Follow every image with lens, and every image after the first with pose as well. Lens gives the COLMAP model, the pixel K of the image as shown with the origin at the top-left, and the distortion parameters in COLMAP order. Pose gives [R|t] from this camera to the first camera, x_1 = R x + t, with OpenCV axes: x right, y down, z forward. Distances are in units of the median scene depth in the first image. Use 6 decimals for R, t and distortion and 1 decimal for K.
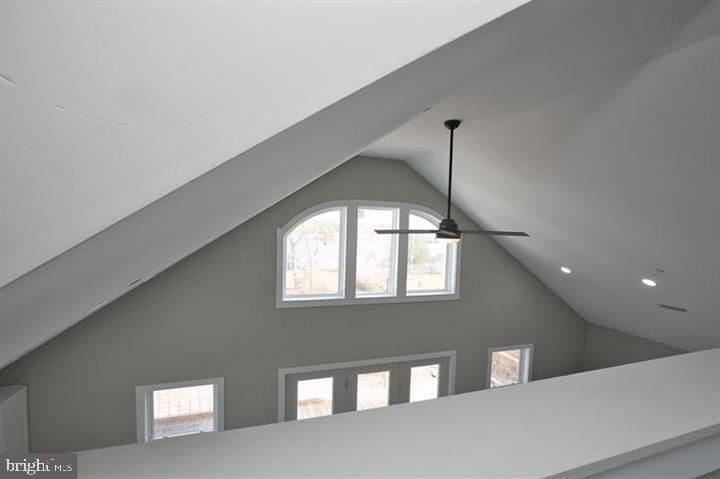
lens RADIAL K [[332.0, 0, 359.9], [0, 332.0, 242.9], [0, 0, 1]] dist [-0.035027, 0.006871]
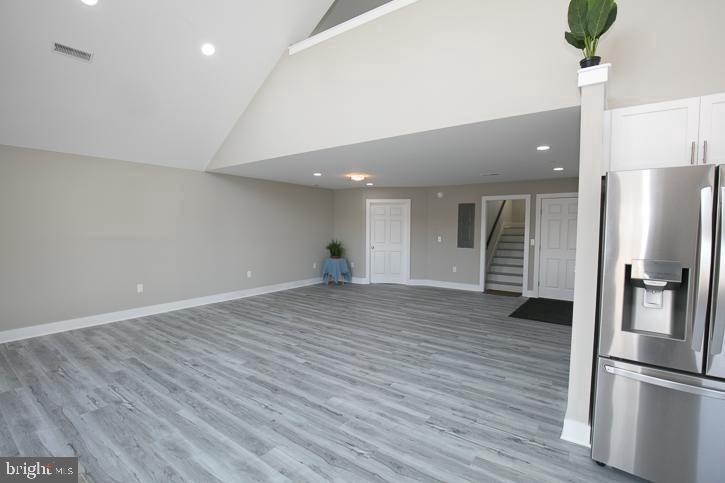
lens RADIAL K [[334.3, 0, 365.5], [0, 334.3, 245.2], [0, 0, 1]] dist [-0.035027, 0.006871]
pose [[-0.577576, -0.078736, 0.812531, -0.110960], [0.017326, 0.993931, 0.108630, 0.491287], [-0.816153, 0.076820, -0.572707, 0.734641]]
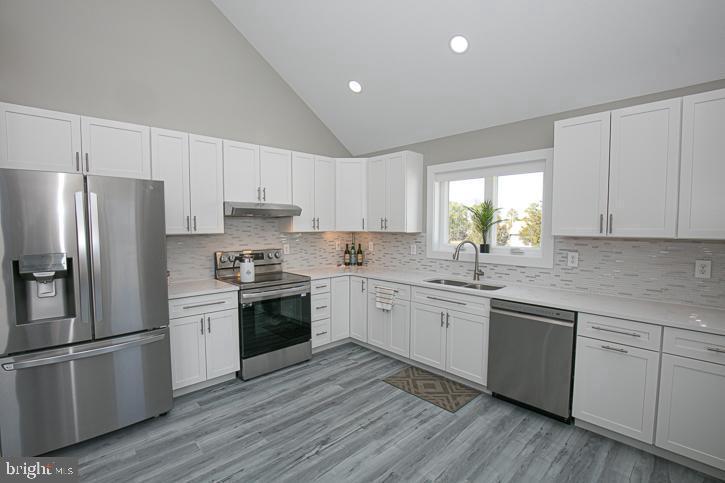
lens RADIAL K [[334.3, 0, 364.8], [0, 334.3, 244.1], [0, 0, 1]] dist [-0.035027, 0.006871]
pose [[-0.906355, -0.006203, -0.422472, -0.187489], [-0.048924, 0.994707, 0.090355, 0.485877], [0.419675, 0.102563, -0.901861, 0.788025]]
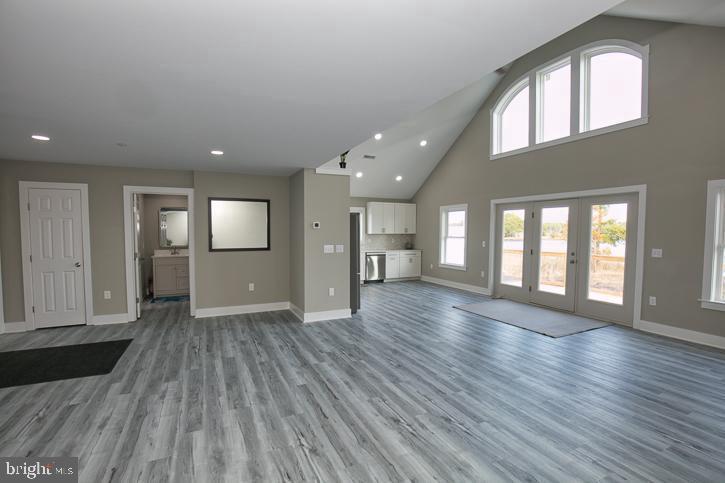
lens RADIAL K [[334.3, 0, 364.8], [0, 334.3, 245.2], [0, 0, 1]] dist [-0.035027, 0.006871]
pose [[0.121324, 0.014329, -0.992510, 1.126108], [-0.050187, 0.998705, 0.008283, 0.553382], [0.991343, 0.048806, 0.121886, 0.201003]]
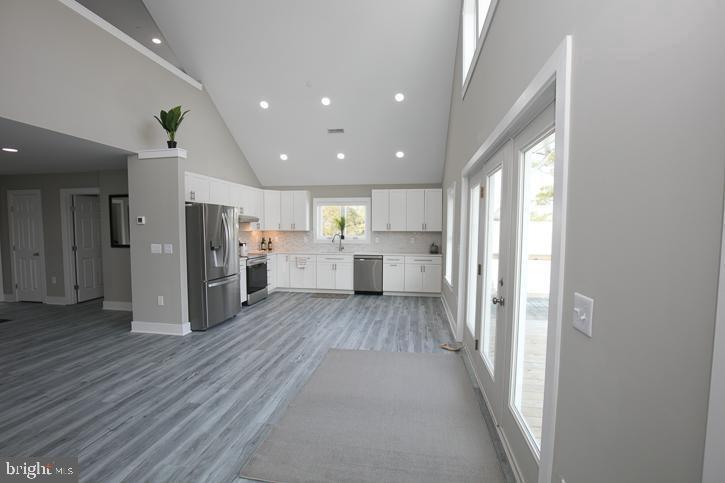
lens RADIAL K [[334.3, 0, 364.3], [0, 334.3, 245.4], [0, 0, 1]] dist [-0.035027, 0.006871]
pose [[-0.464447, 0.016628, -0.885445, 0.590739], [-0.060477, 0.996894, 0.050444, 0.496110], [0.883533, 0.076977, -0.461999, 1.072193]]
